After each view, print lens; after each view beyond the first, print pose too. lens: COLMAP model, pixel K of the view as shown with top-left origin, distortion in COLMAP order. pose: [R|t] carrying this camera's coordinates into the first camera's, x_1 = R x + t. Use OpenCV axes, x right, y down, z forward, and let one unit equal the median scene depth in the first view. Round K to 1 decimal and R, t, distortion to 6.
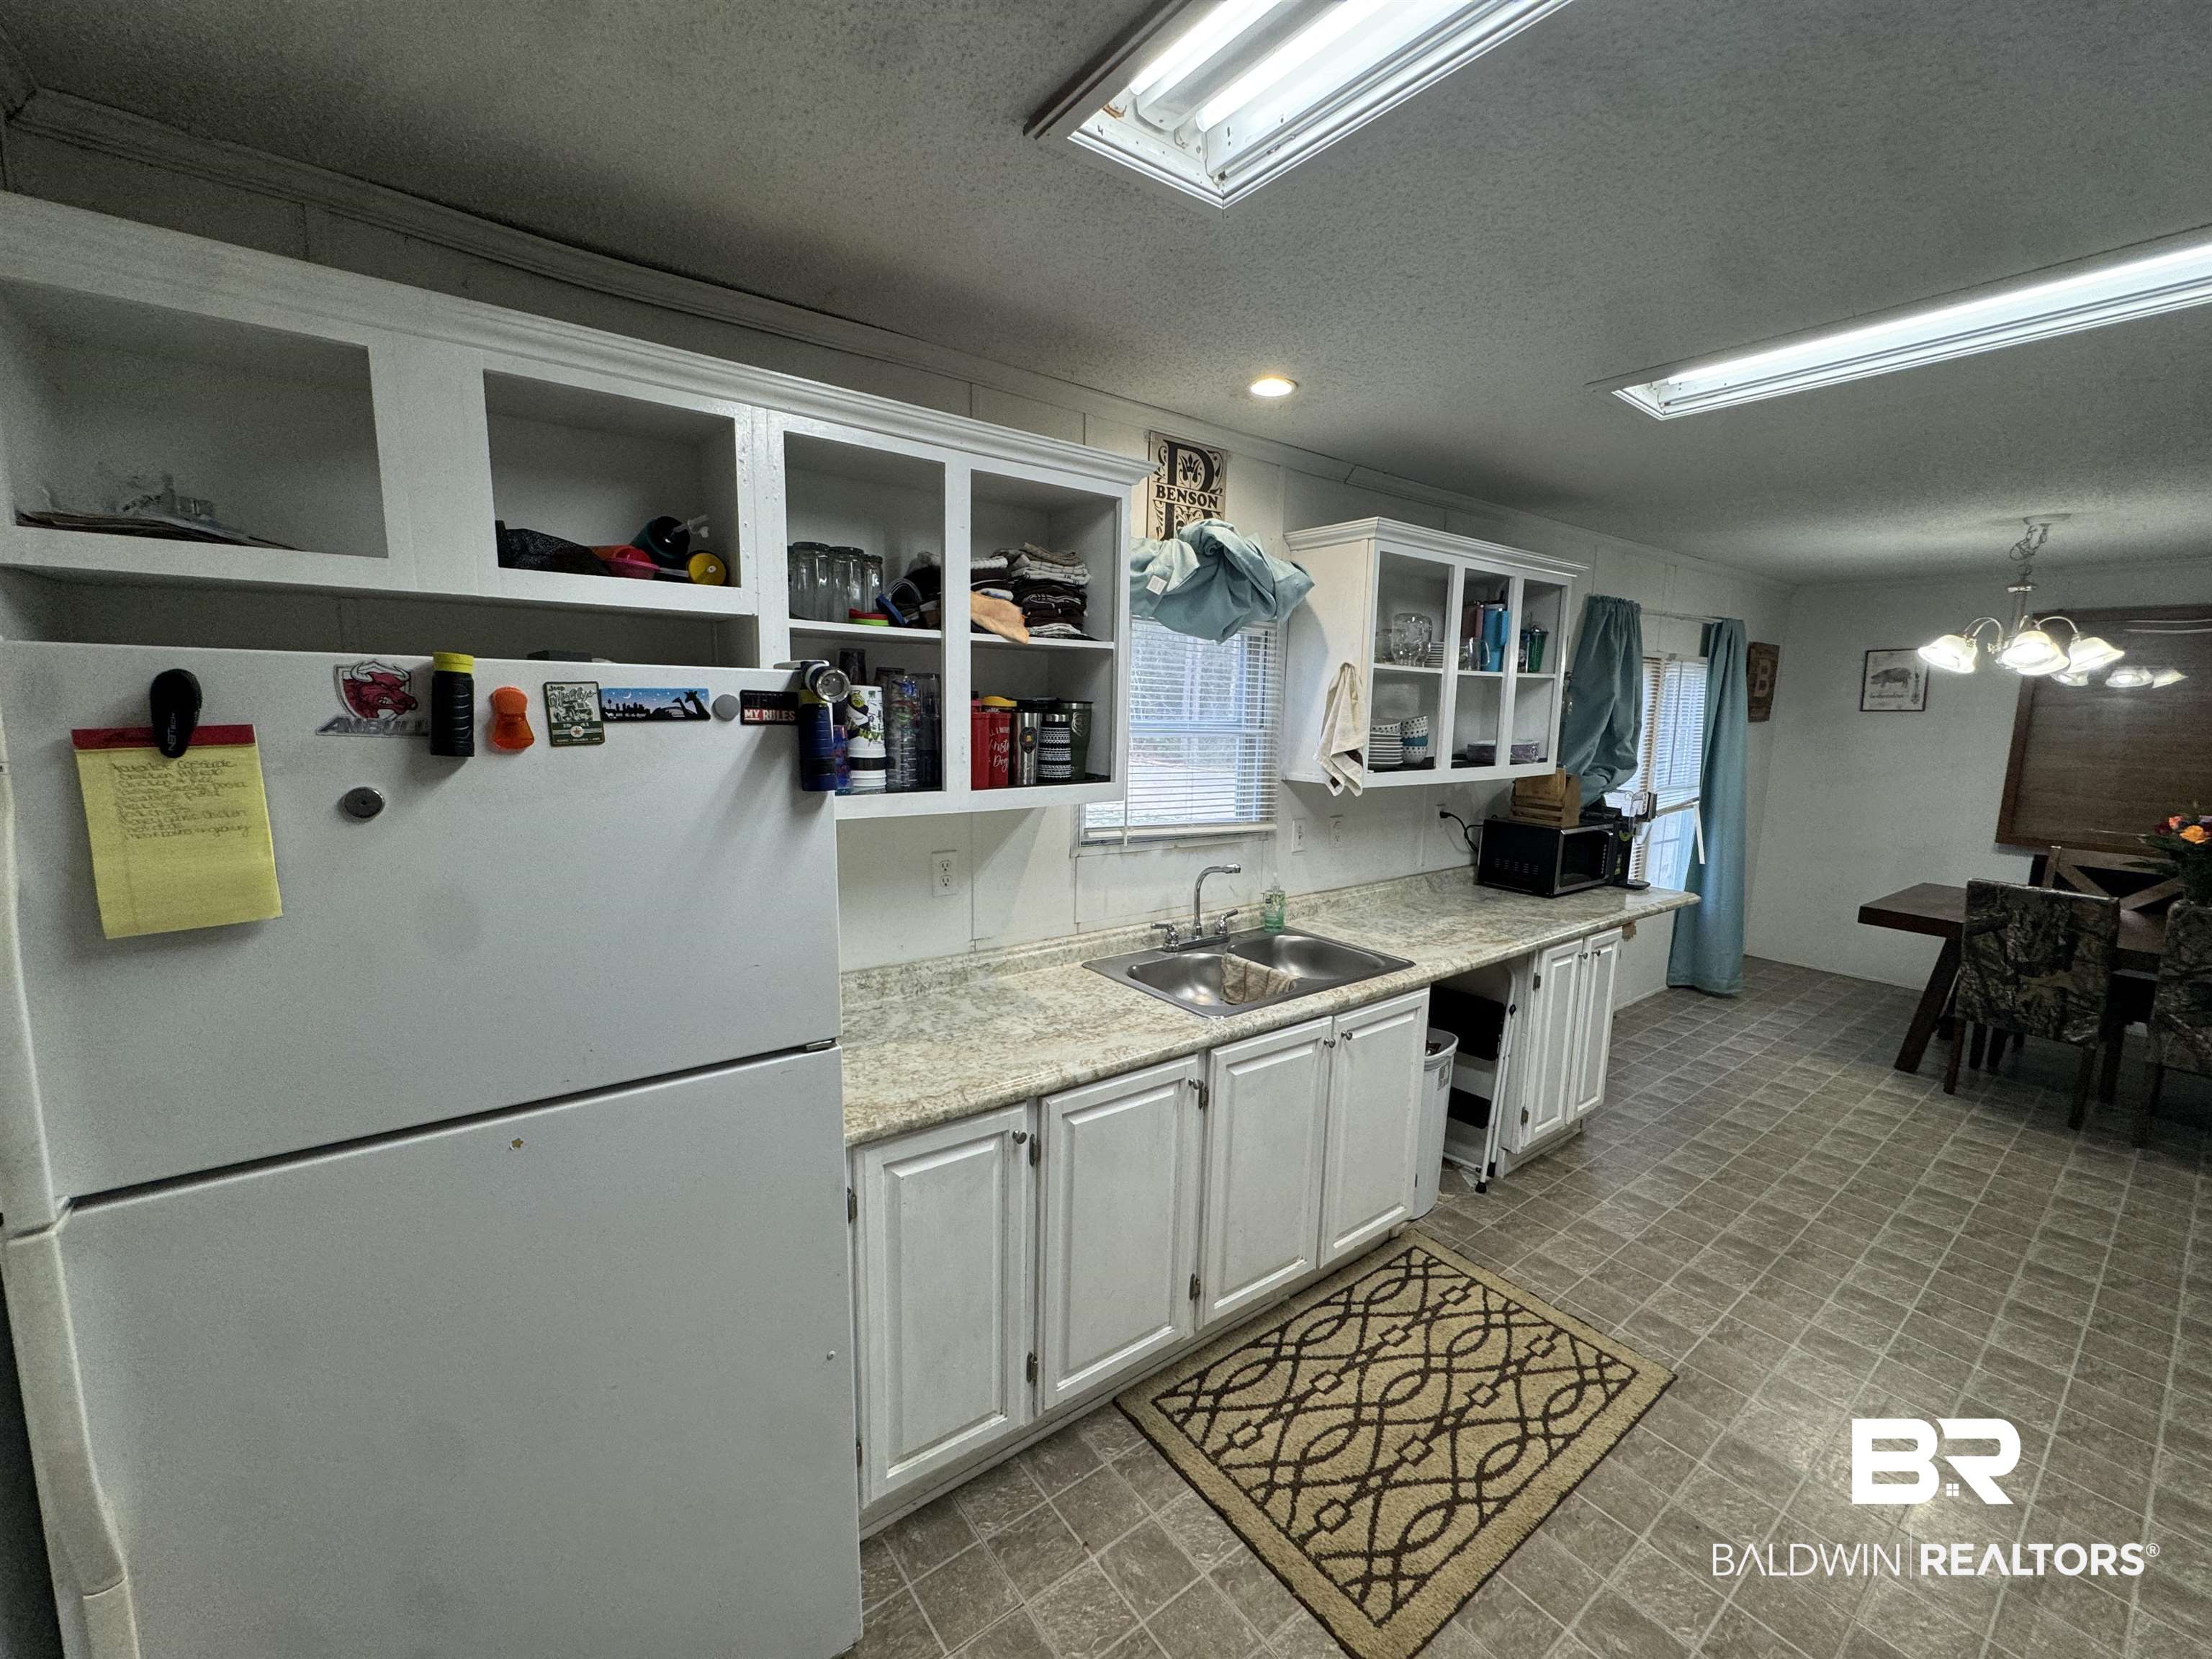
lens RADIAL K [[886.6, 0, 1095.2], [0, 886.6, 828.6], [0, 0, 1]] dist [-0.003984, 0.000377]
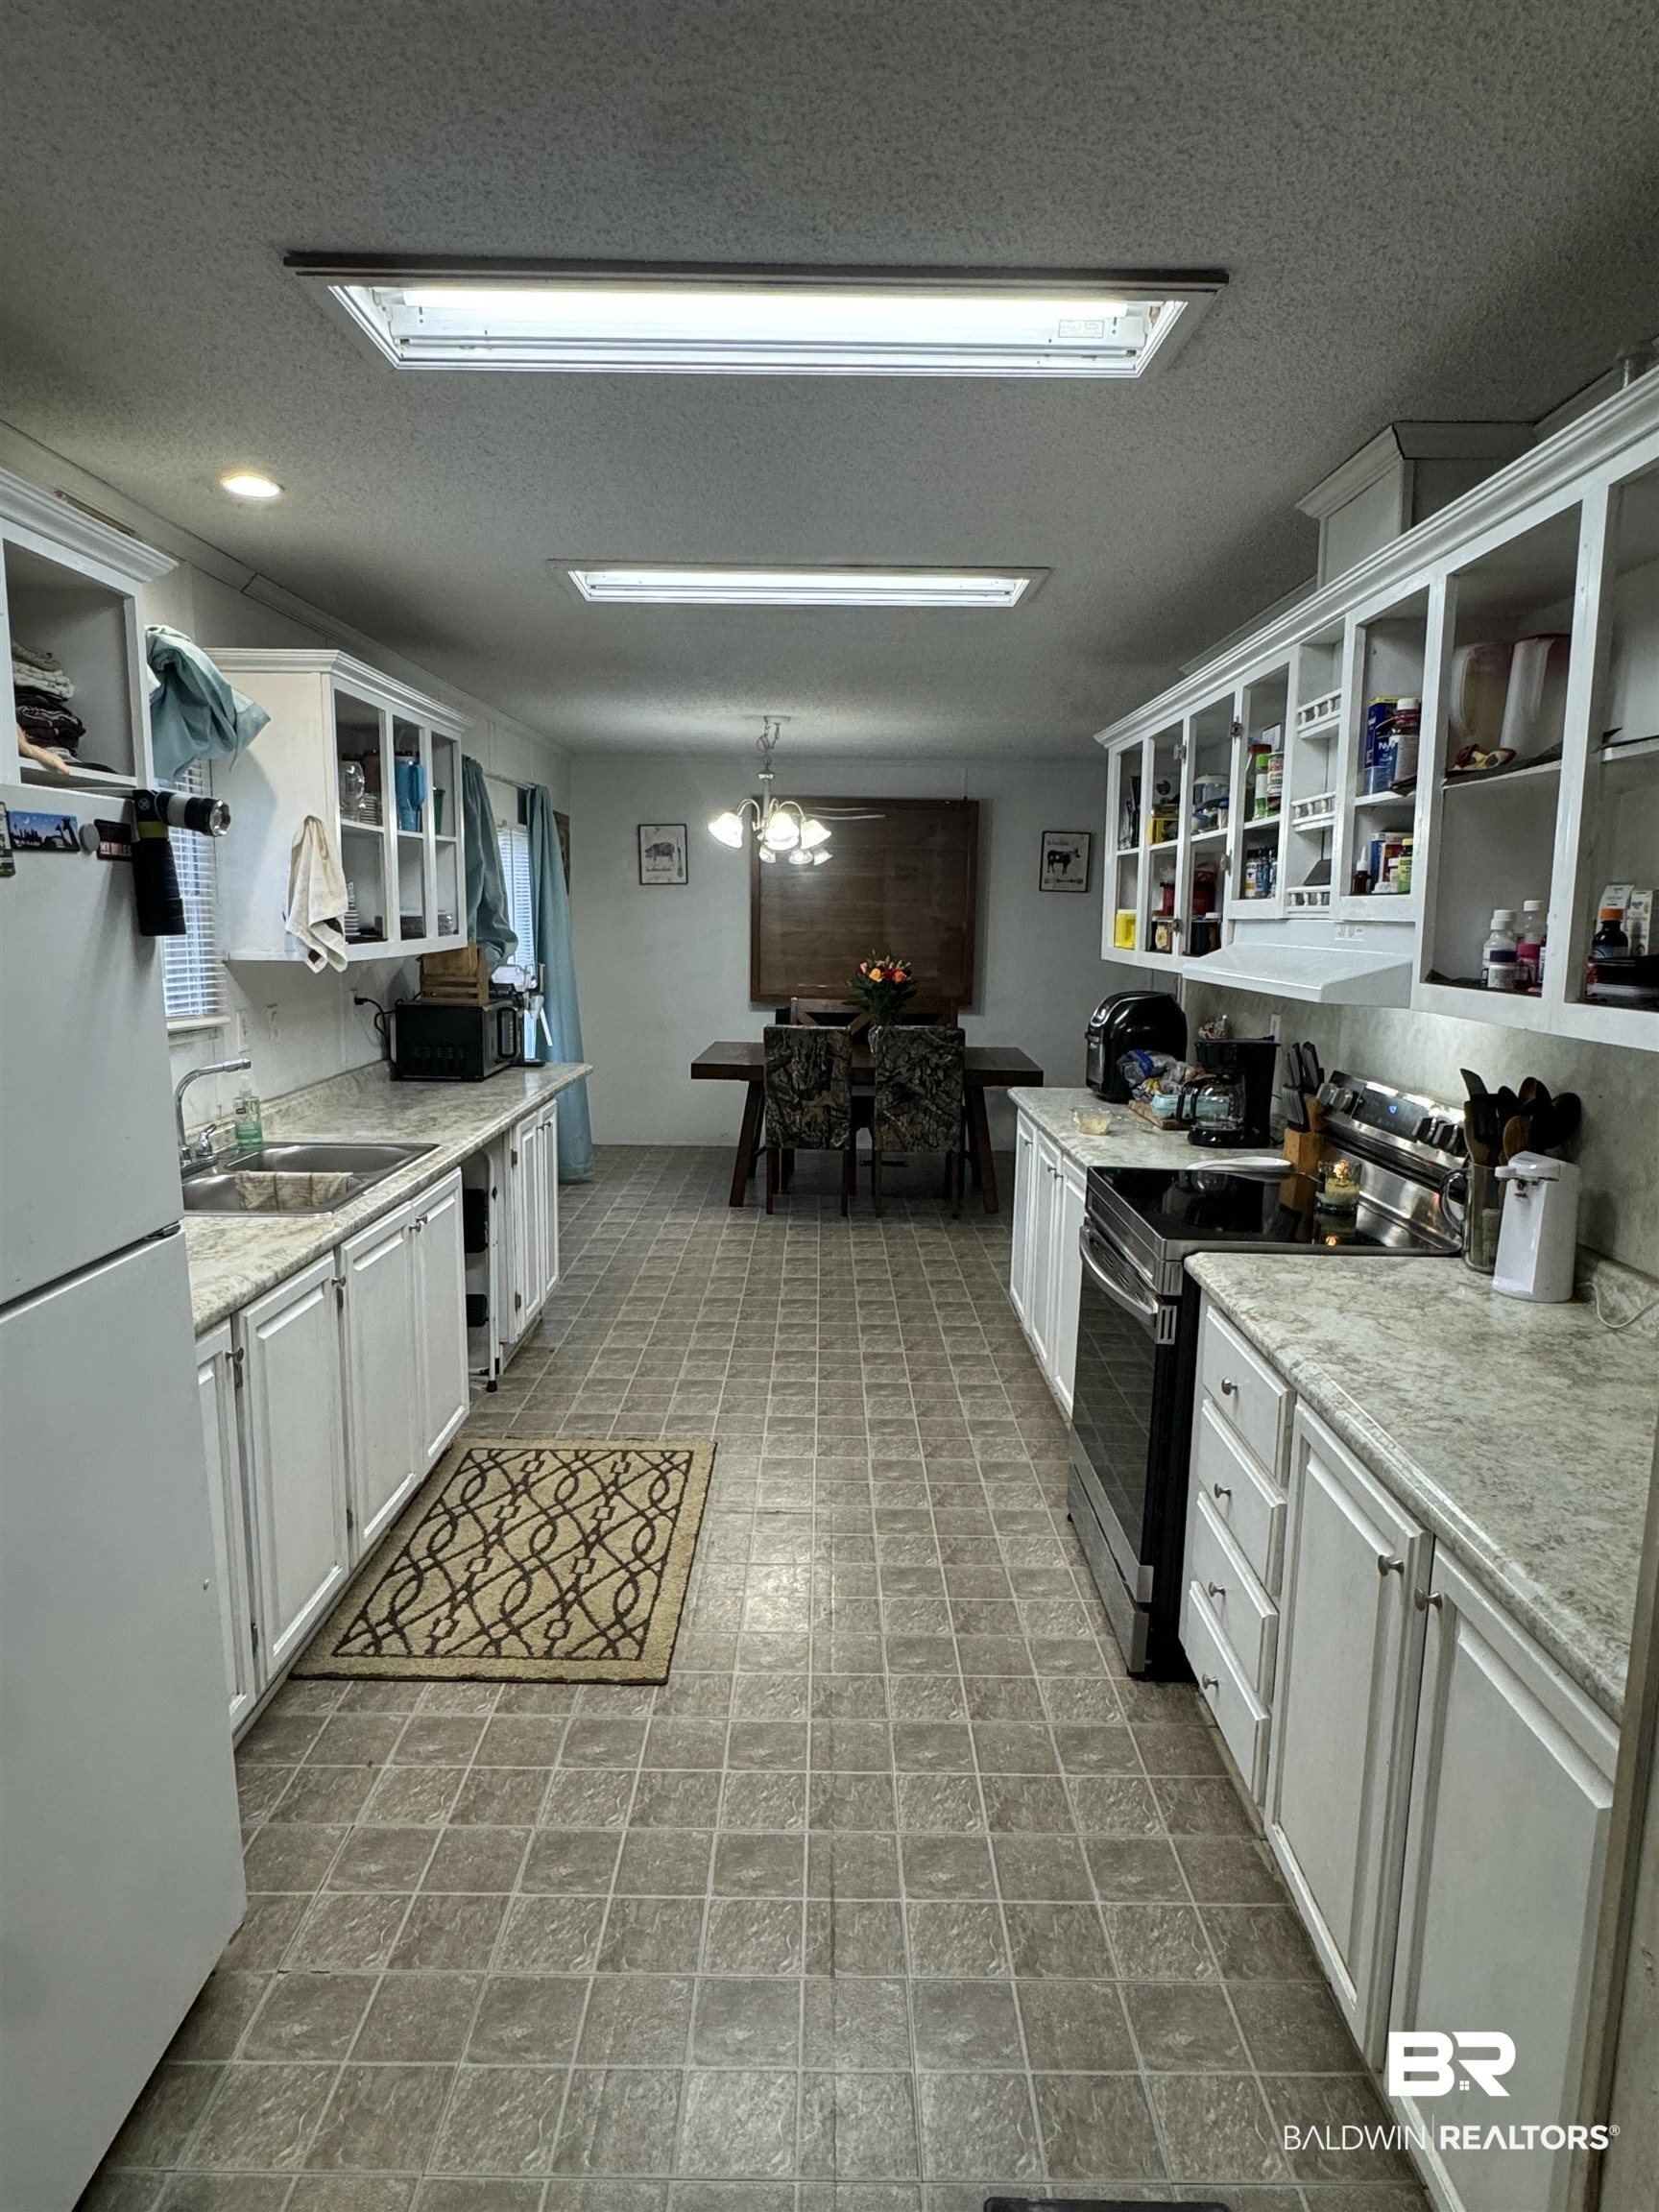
lens RADIAL K [[1314.3, 0, 825.0], [0, 1314.3, 1103.2], [0, 0, 1]] dist [-0.000800, 0.000633]
pose [[0.602246, -0.129611, 0.787718, -0.504929], [0.111521, 0.990716, 0.077749, 0.049718], [-0.790482, 0.041023, 0.611110, -0.172417]]
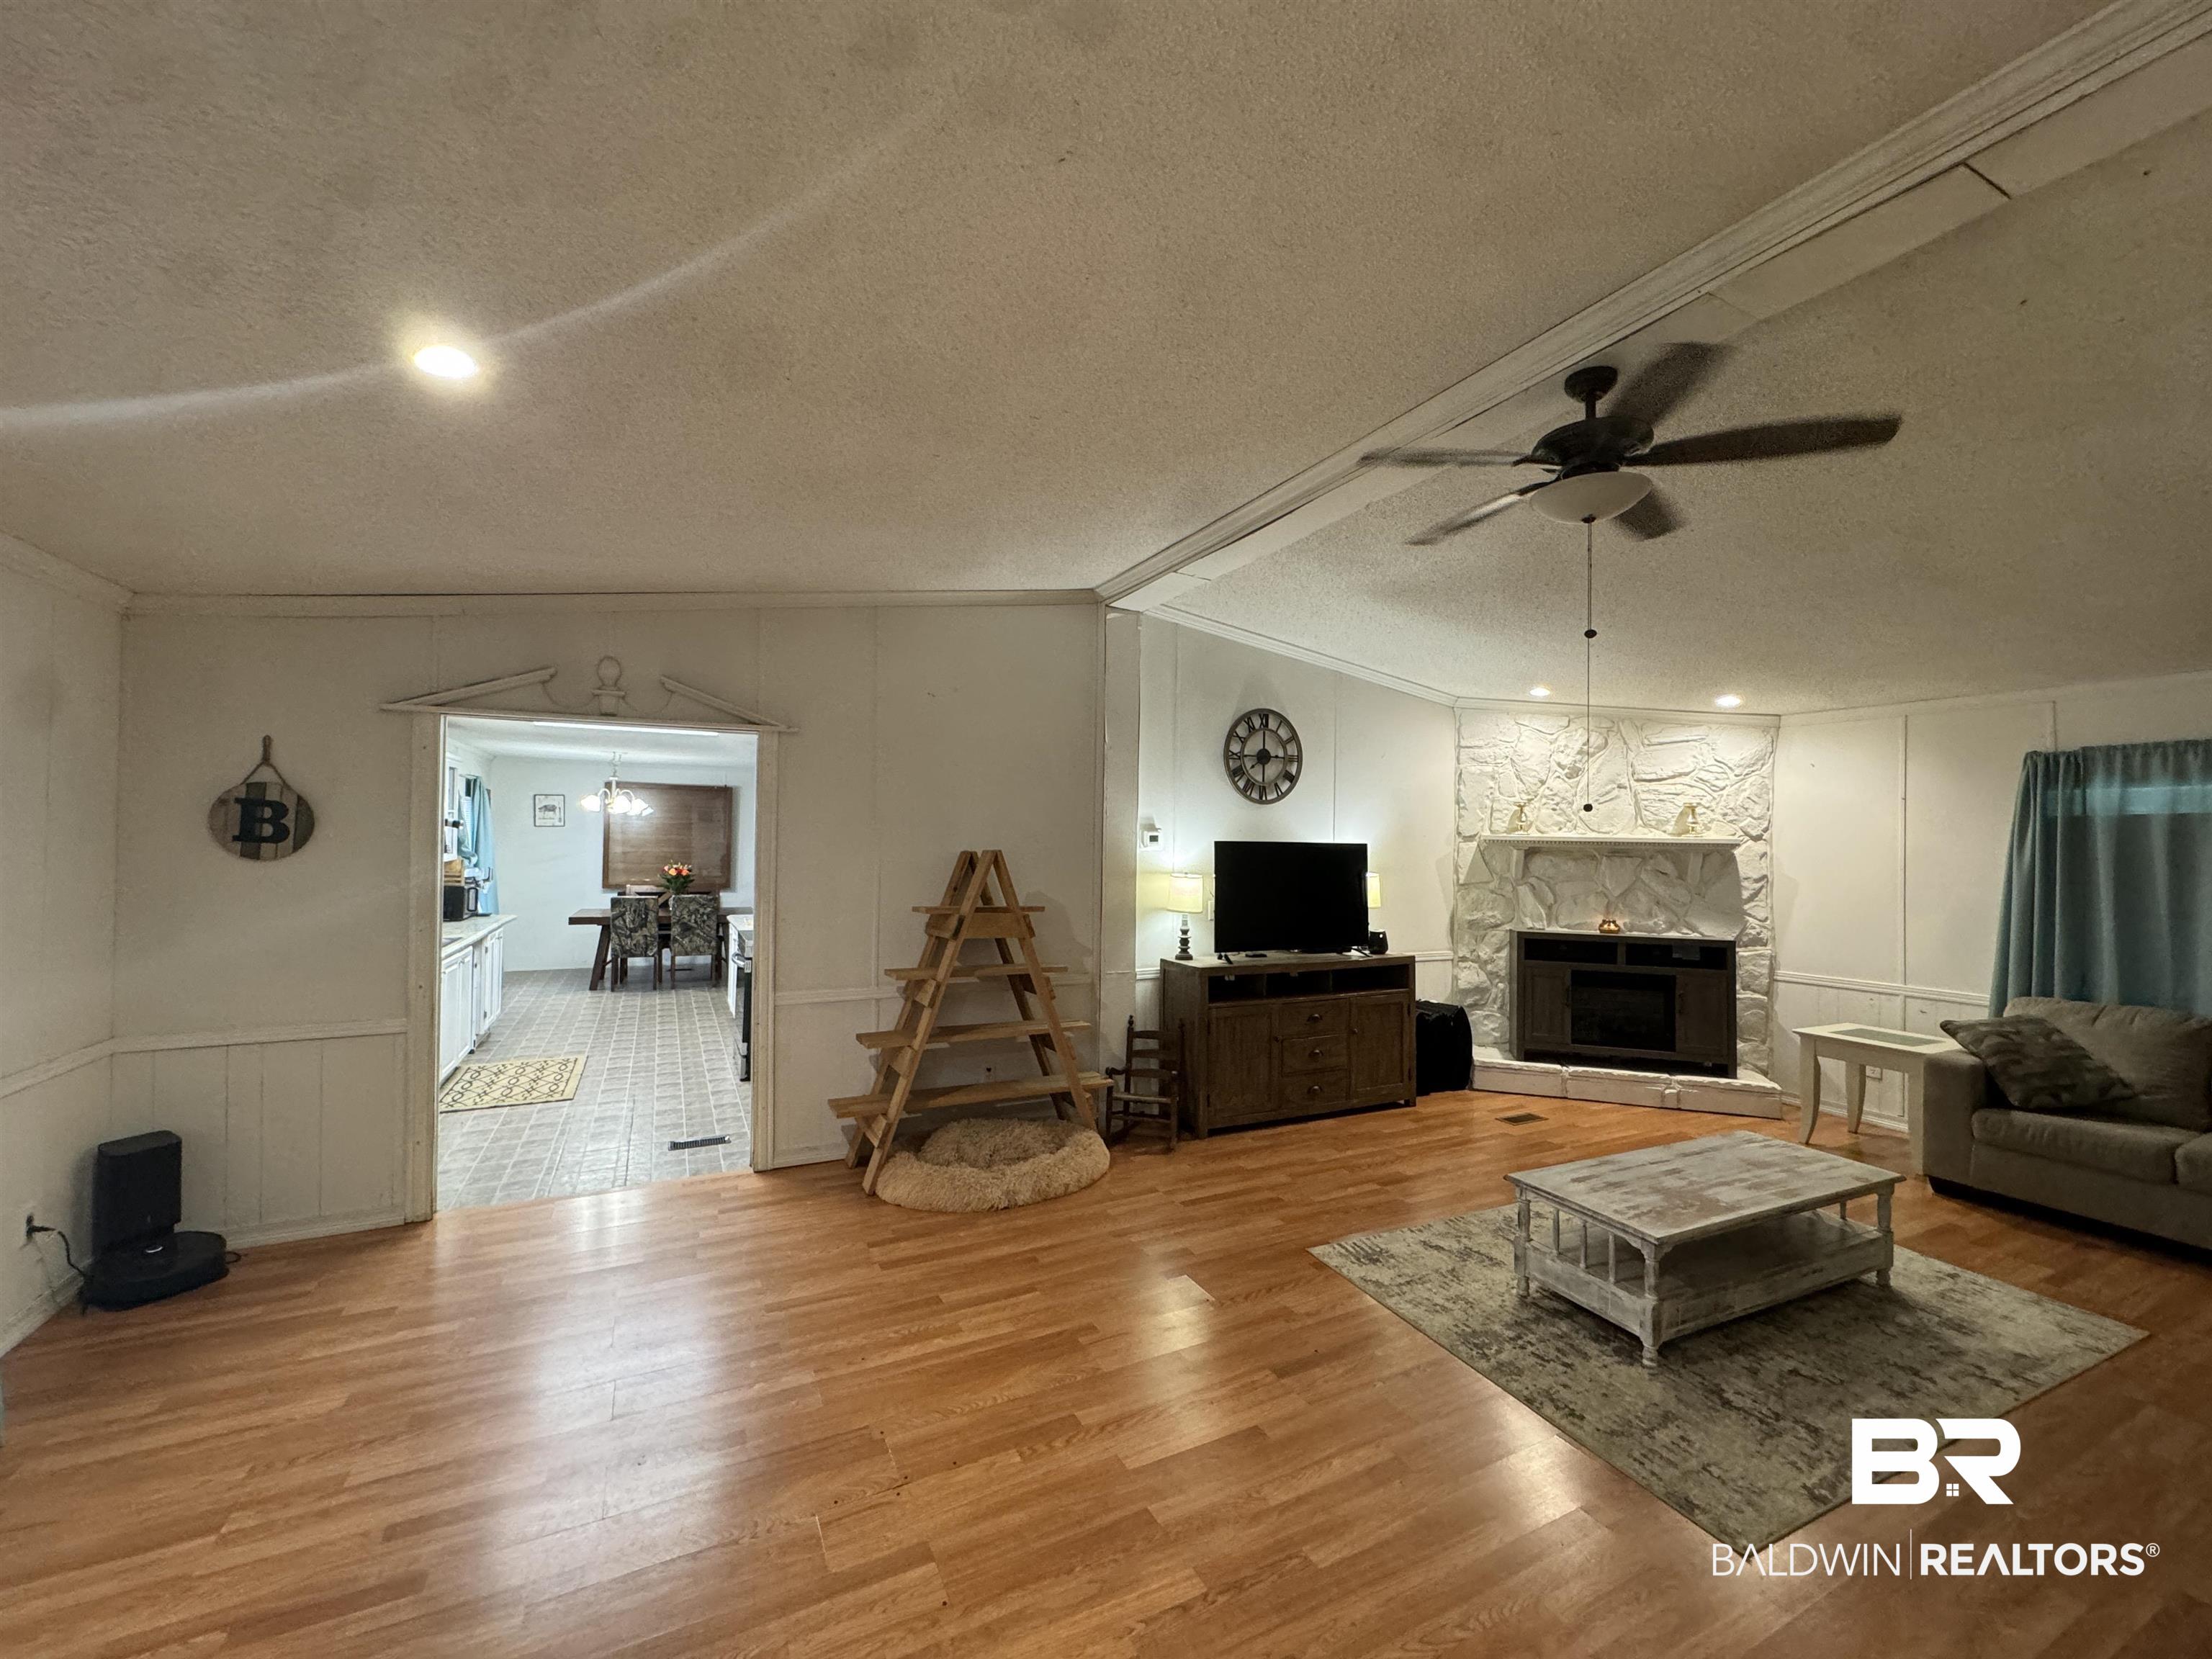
lens RADIAL K [[886.6, 0, 1106.2], [0, 886.6, 825.6], [0, 0, 1]] dist [-0.003984, 0.000377]
pose [[0.178756, 0.001194, 0.983893, -1.688334], [0.128486, 0.991408, -0.024547, 0.145498], [-0.975468, 0.130804, 0.177067, -1.130430]]
